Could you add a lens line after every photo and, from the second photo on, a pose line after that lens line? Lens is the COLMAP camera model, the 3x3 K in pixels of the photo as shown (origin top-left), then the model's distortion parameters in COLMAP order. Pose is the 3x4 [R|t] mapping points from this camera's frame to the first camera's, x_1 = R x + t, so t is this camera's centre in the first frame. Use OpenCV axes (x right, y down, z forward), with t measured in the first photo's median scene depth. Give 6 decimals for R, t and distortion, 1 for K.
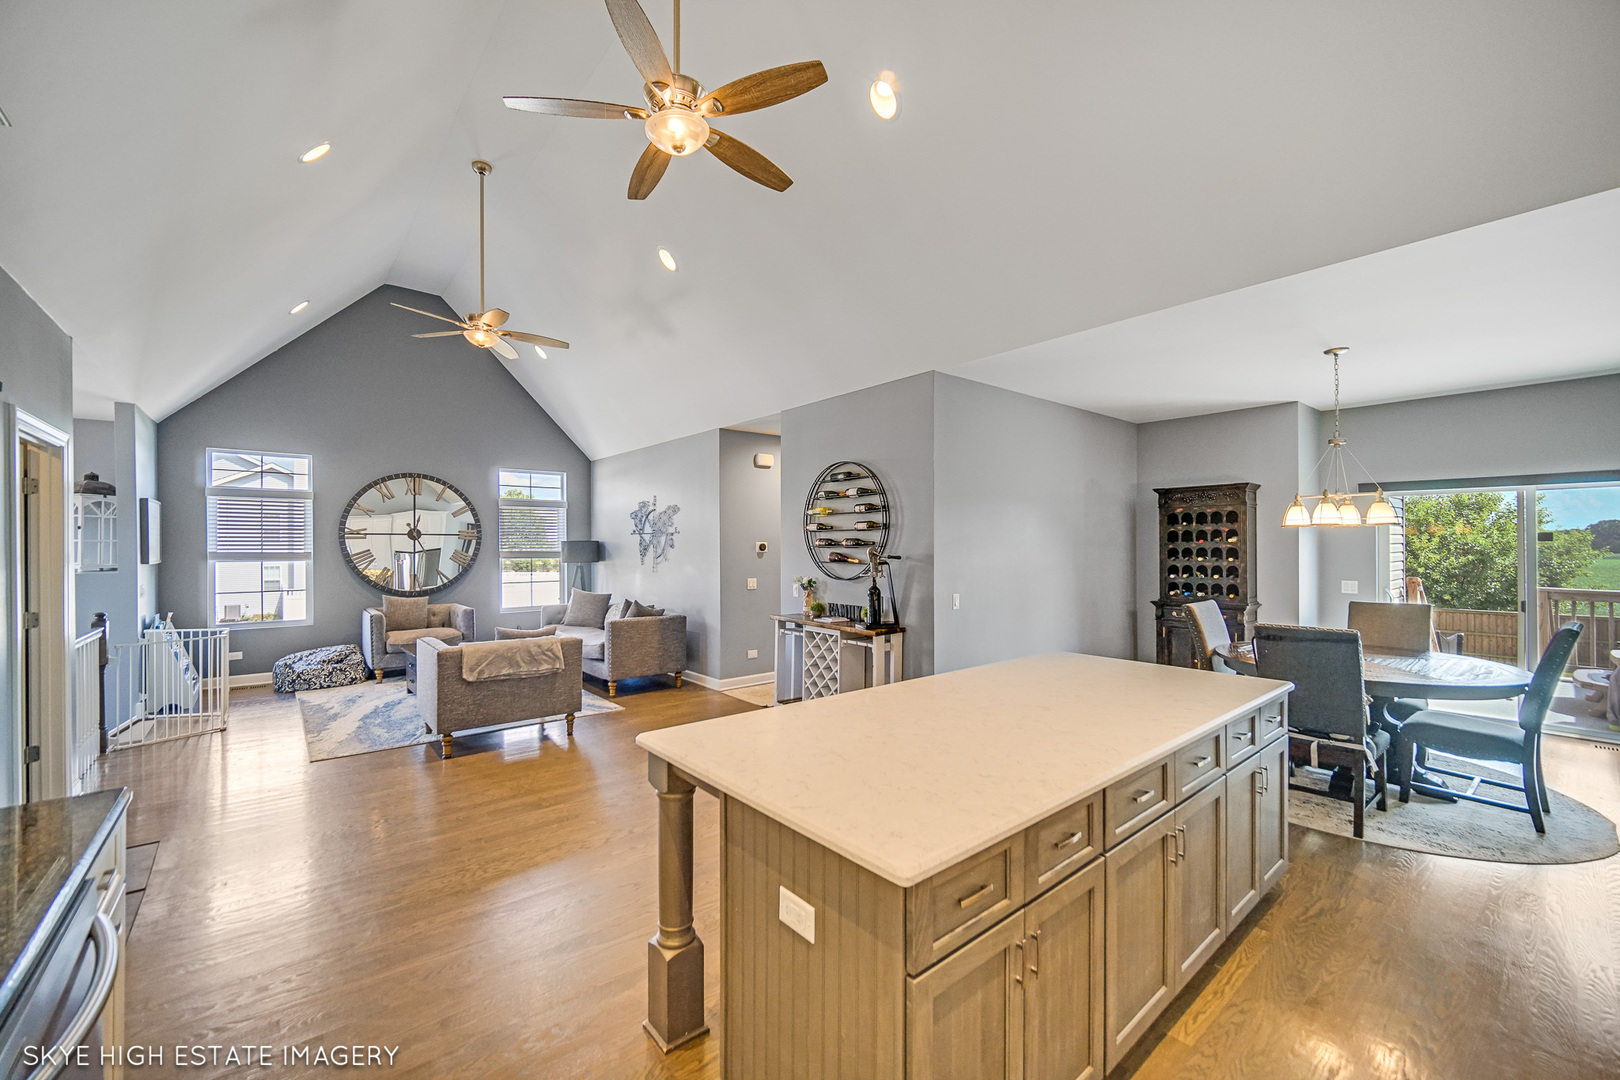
lens RADIAL K [[646.6, 0, 810.4], [0, 646.6, 545.5], [0, 0, 1]] dist [-0.000089, 0.000377]
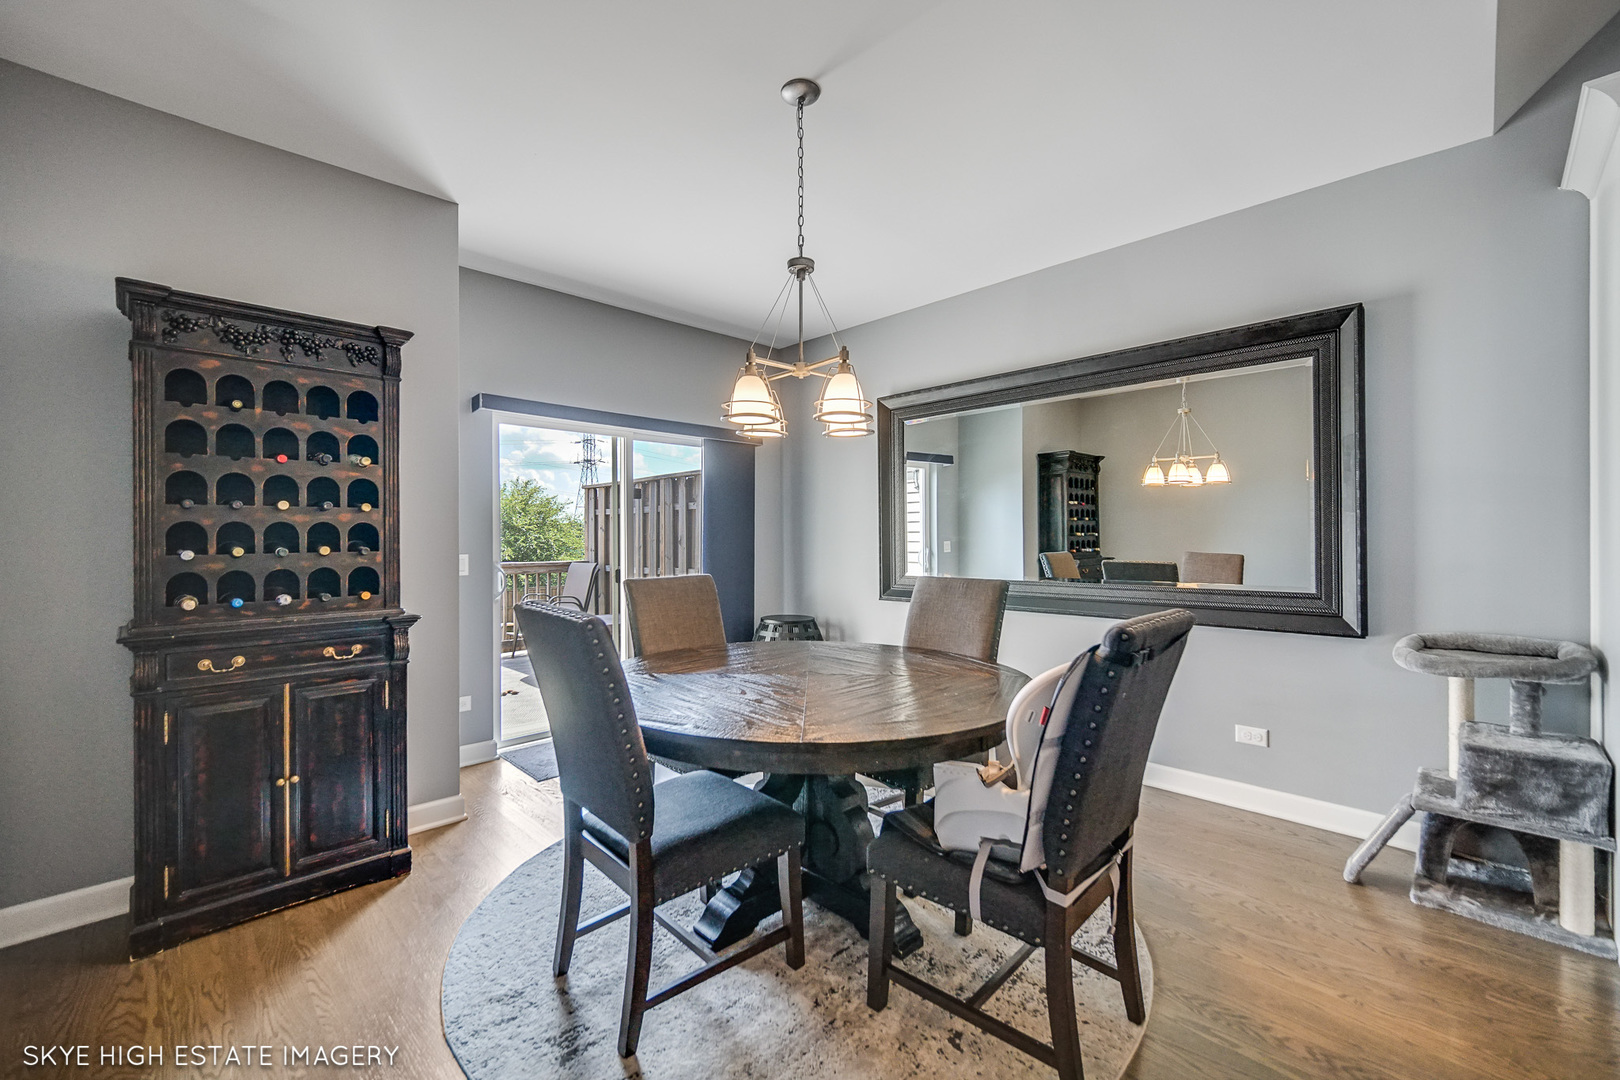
lens RADIAL K [[646.6, 0, 808.2], [0, 646.6, 537.7], [0, 0, 1]] dist [-0.000089, 0.000377]
pose [[-0.072912, 0.001340, 0.997337, 0.164307], [0.004736, 0.999988, -0.000997, 0.032832], [-0.997327, 0.004651, -0.072918, 0.572435]]
